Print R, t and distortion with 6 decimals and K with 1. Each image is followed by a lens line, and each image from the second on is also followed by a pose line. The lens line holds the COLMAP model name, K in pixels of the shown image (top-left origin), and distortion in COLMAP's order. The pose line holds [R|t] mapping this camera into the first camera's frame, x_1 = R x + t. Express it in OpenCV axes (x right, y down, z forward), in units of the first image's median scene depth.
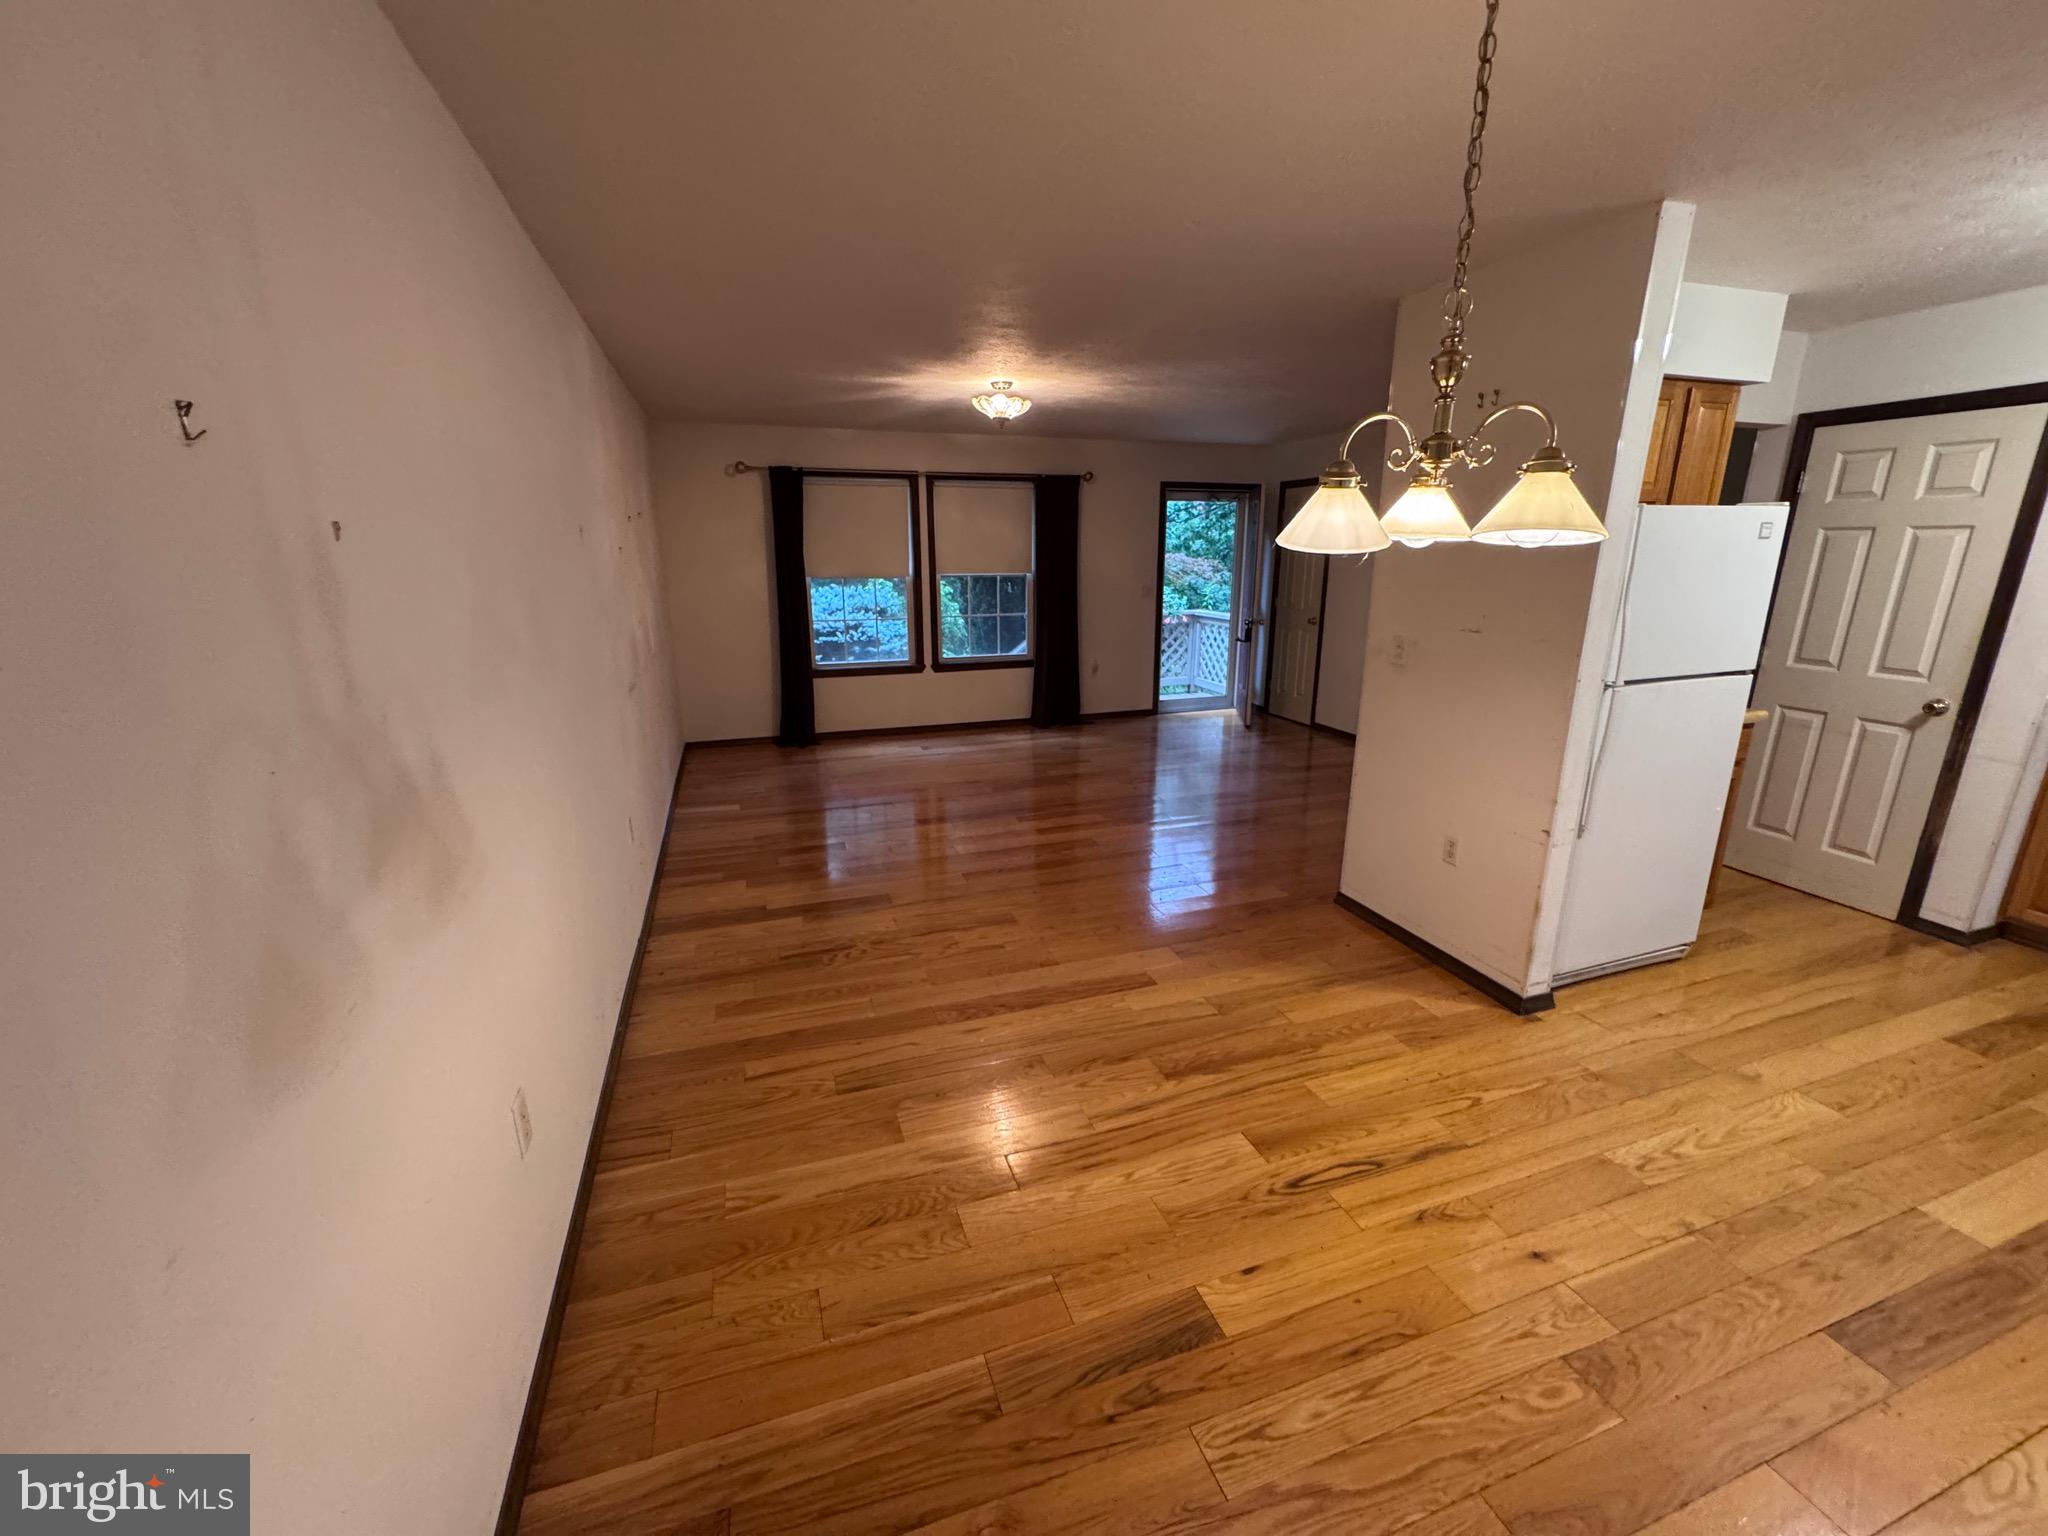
lens RADIAL K [[816.1, 0, 1020.8], [0, 816.1, 765.6], [0, 0, 1]] dist [-0.004633, 0.000695]
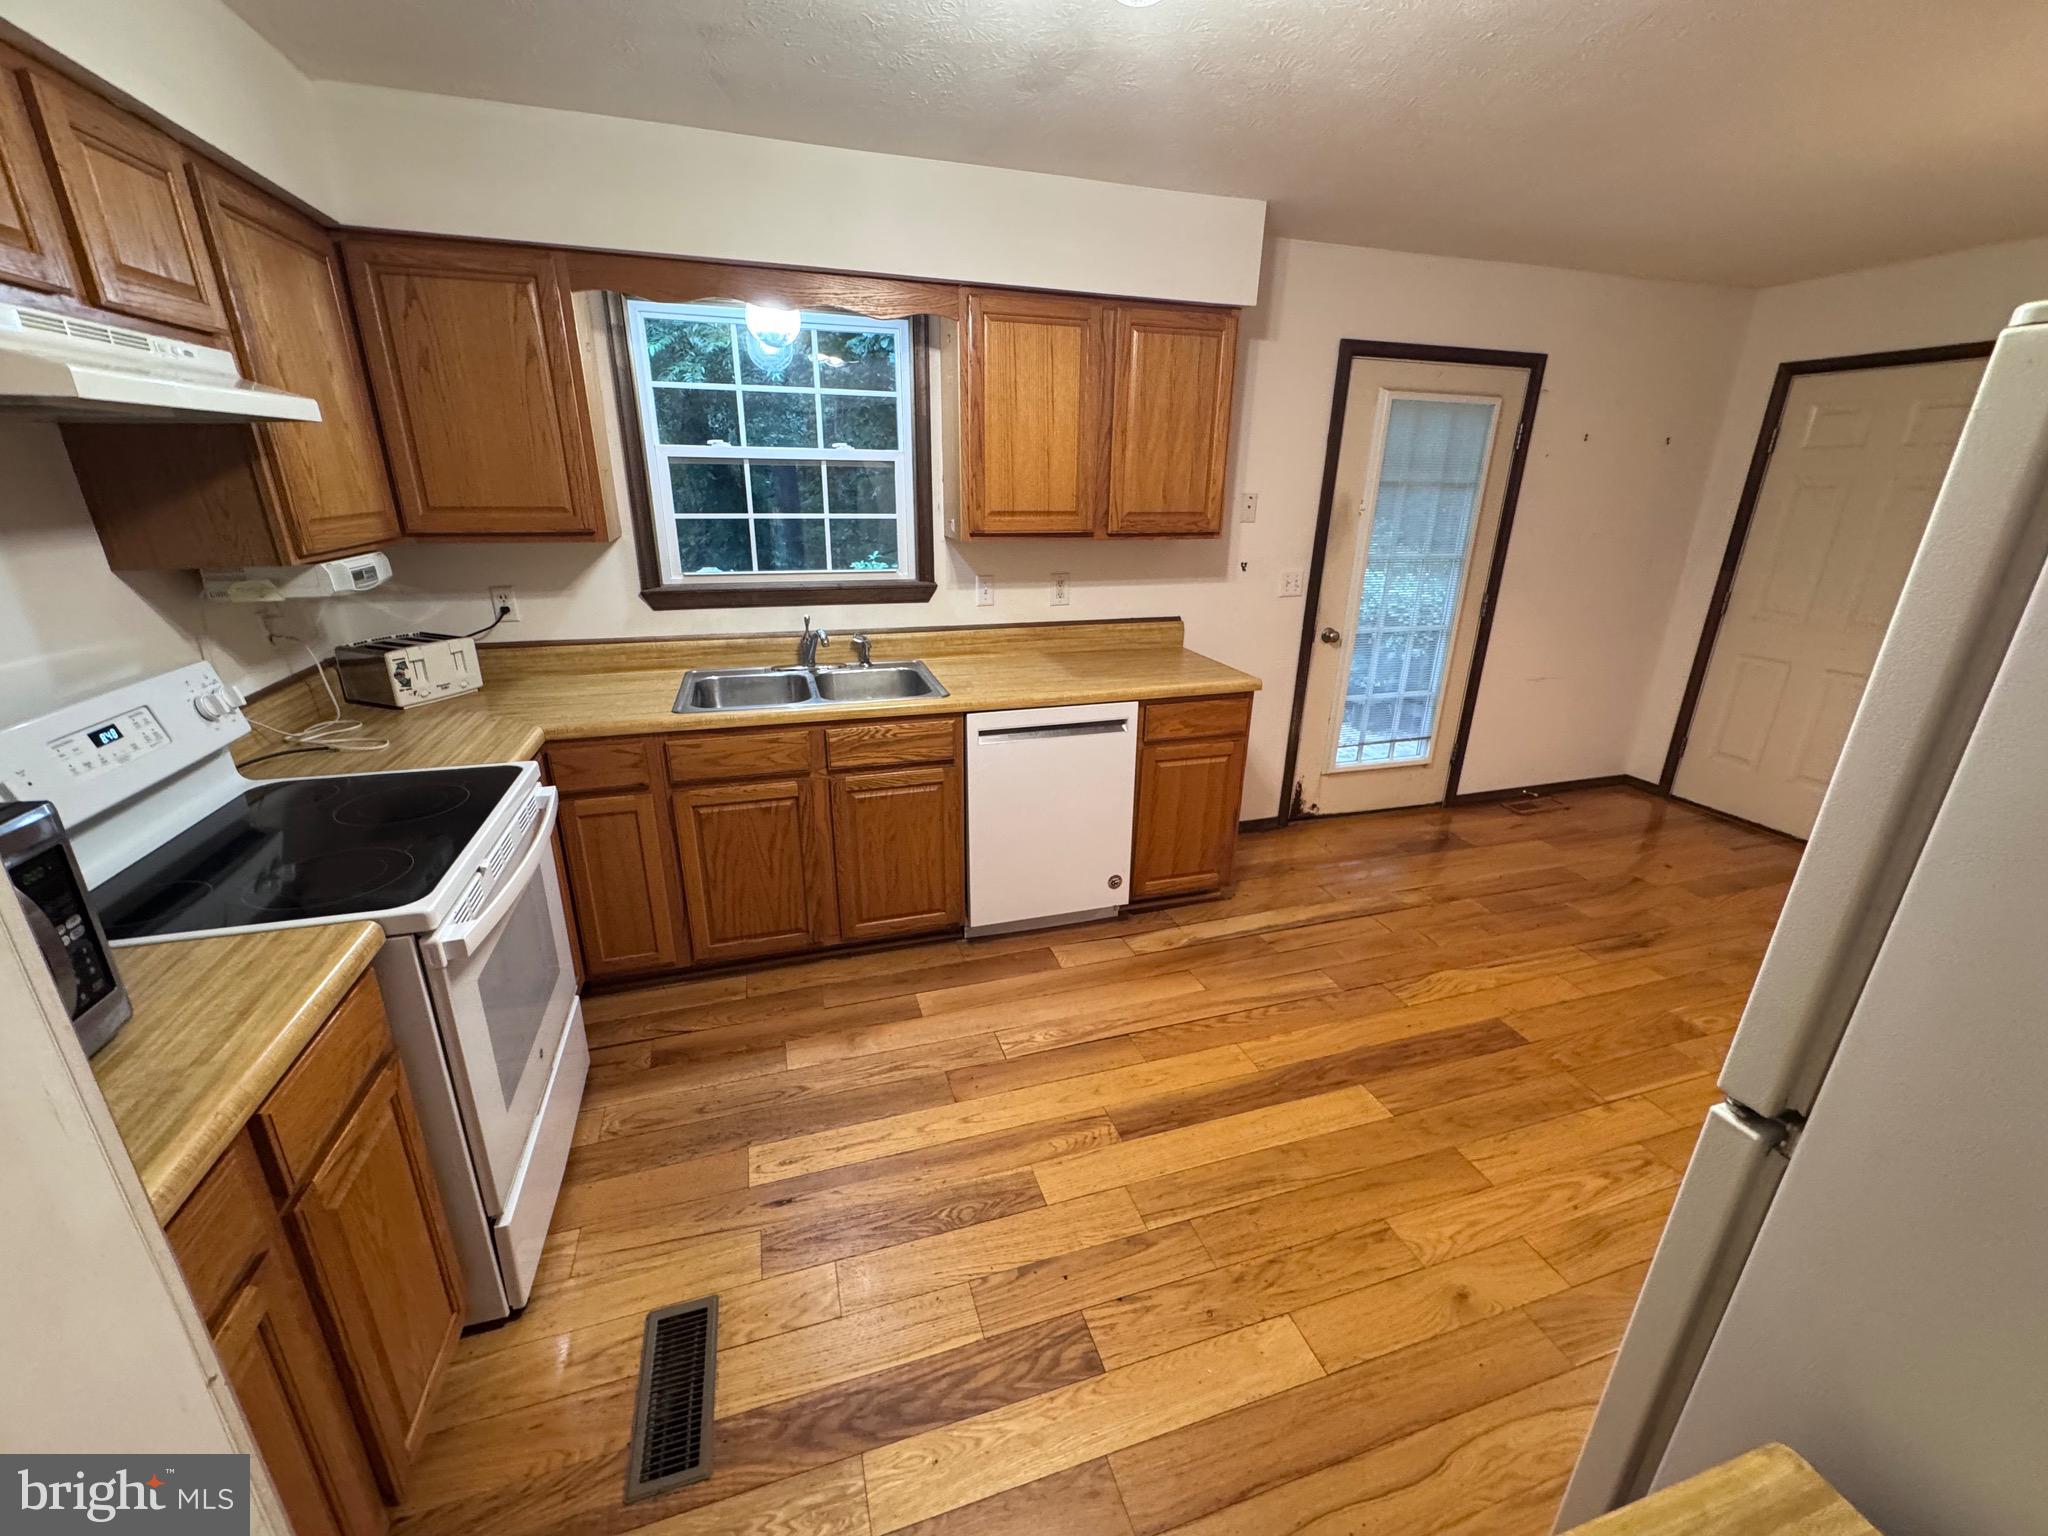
lens RADIAL K [[816.1, 0, 1022.0], [0, 816.1, 766.6], [0, 0, 1]] dist [-0.004633, 0.000695]
pose [[-0.999610, -0.015837, 0.023022, 1.097200], [-0.000164, 0.827188, 0.561925, -0.321169], [-0.027943, 0.561702, -0.826868, 1.145717]]
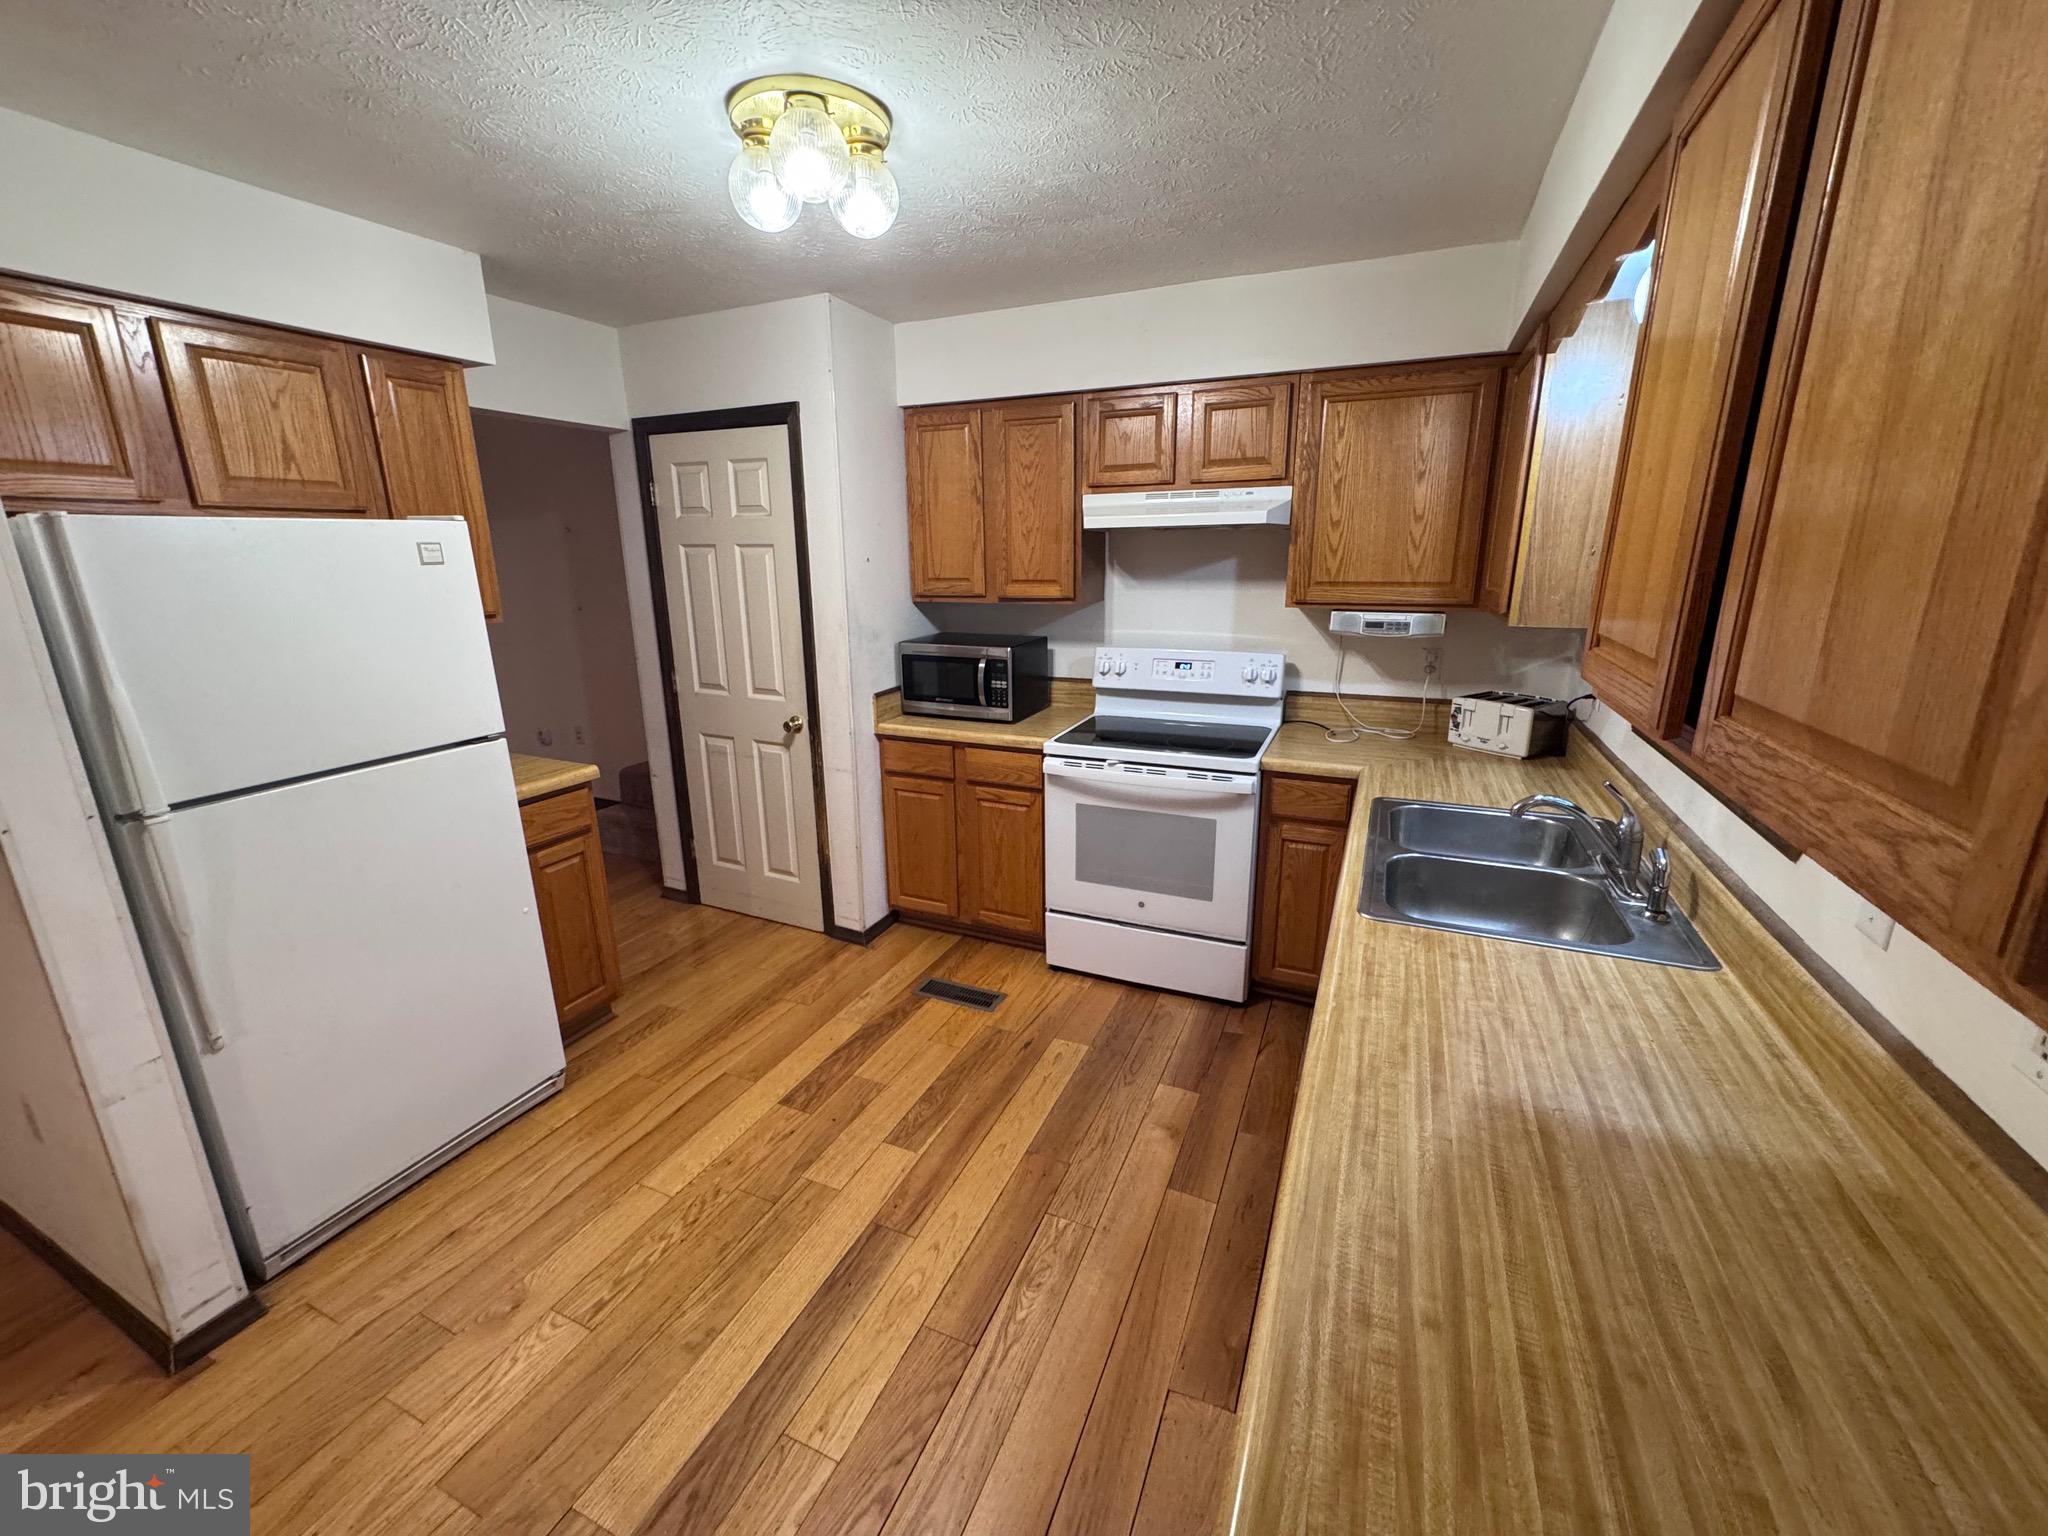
lens RADIAL K [[816.1, 0, 1023.4], [0, 816.1, 766.0], [0, 0, 1]] dist [-0.004633, 0.000695]
pose [[0.680922, -0.188279, 0.707740, 0.684247], [0.190874, 0.978614, 0.076697, -0.051282], [-0.707045, 0.082864, 0.702297, 0.110750]]
